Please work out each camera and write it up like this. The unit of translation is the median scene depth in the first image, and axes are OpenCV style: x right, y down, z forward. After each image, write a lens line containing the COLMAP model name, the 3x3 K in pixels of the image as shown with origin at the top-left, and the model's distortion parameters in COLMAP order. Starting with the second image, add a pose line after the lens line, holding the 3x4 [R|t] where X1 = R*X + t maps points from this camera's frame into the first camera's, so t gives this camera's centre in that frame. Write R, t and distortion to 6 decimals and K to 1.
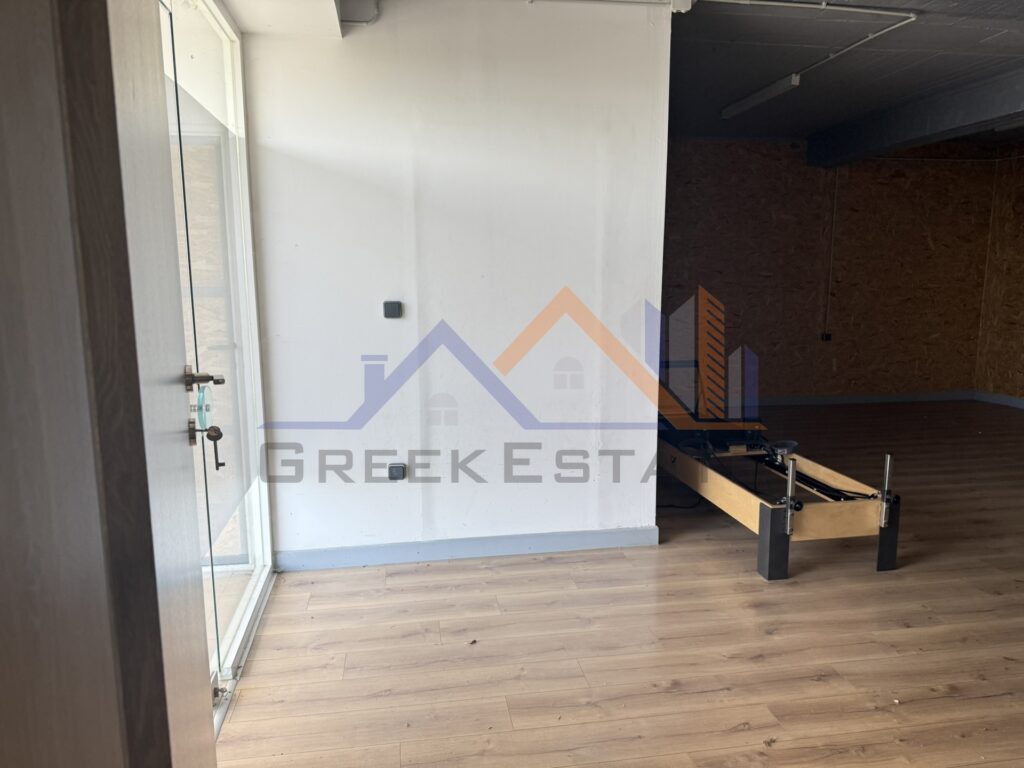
lens RADIAL K [[717.2, 0, 515.7], [0, 717.2, 386.0], [0, 0, 1]] dist [0.062478, -0.075207]
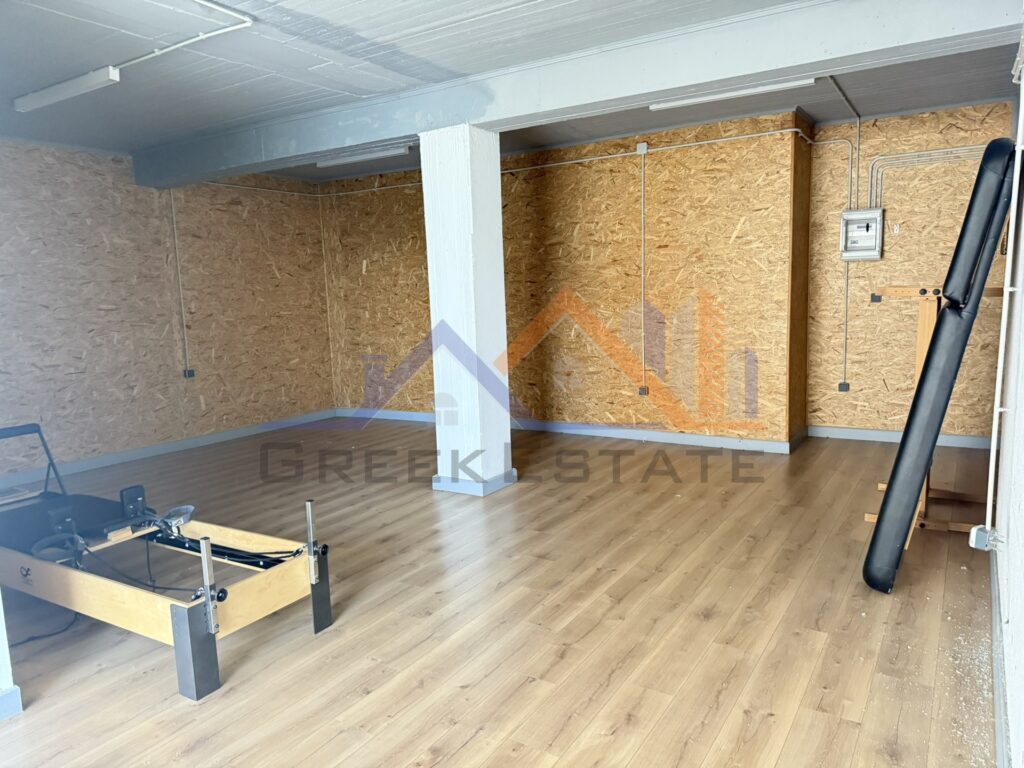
lens RADIAL K [[717.2, 0, 513.9], [0, 717.2, 386.7], [0, 0, 1]] dist [0.062478, -0.075207]
pose [[0.656606, -0.119265, 0.744745, 0.019988], [0.150350, 0.988298, 0.025712, -0.017318], [-0.739096, 0.095090, 0.666854, 0.117375]]
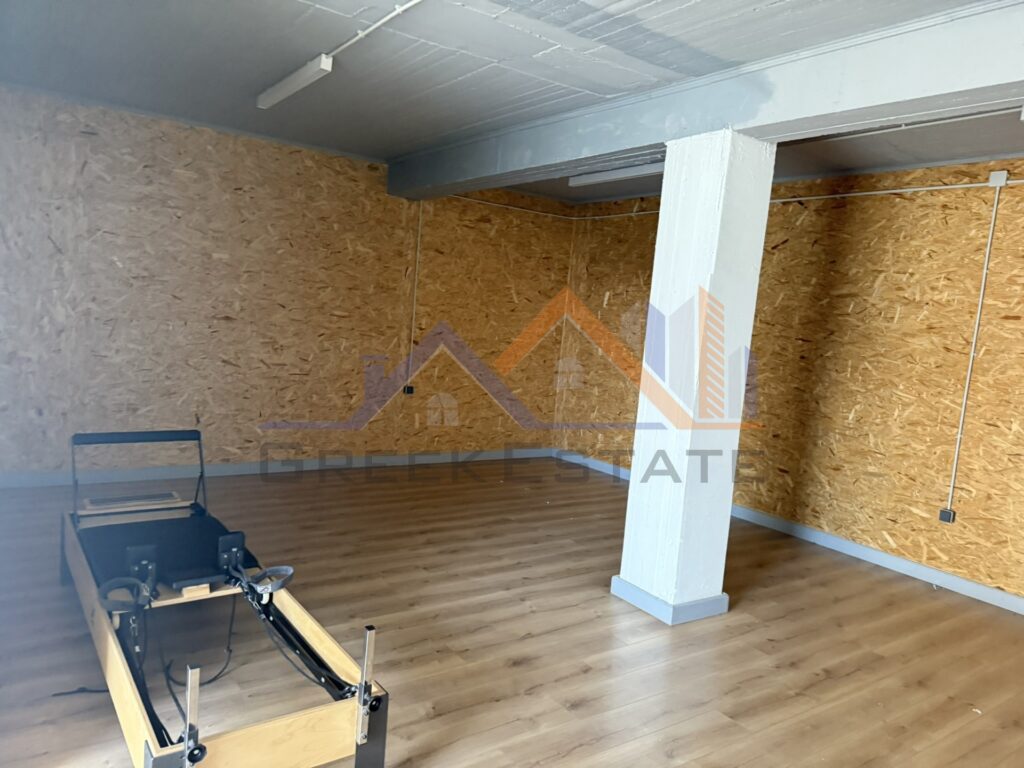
lens RADIAL K [[717.2, 0, 504.8], [0, 717.2, 385.9], [0, 0, 1]] dist [0.062478, -0.075207]
pose [[0.894020, 0.033913, 0.446742, 0.187280], [-0.018197, 0.999057, -0.039424, -0.052622], [-0.447658, 0.027117, 0.893794, 0.213966]]
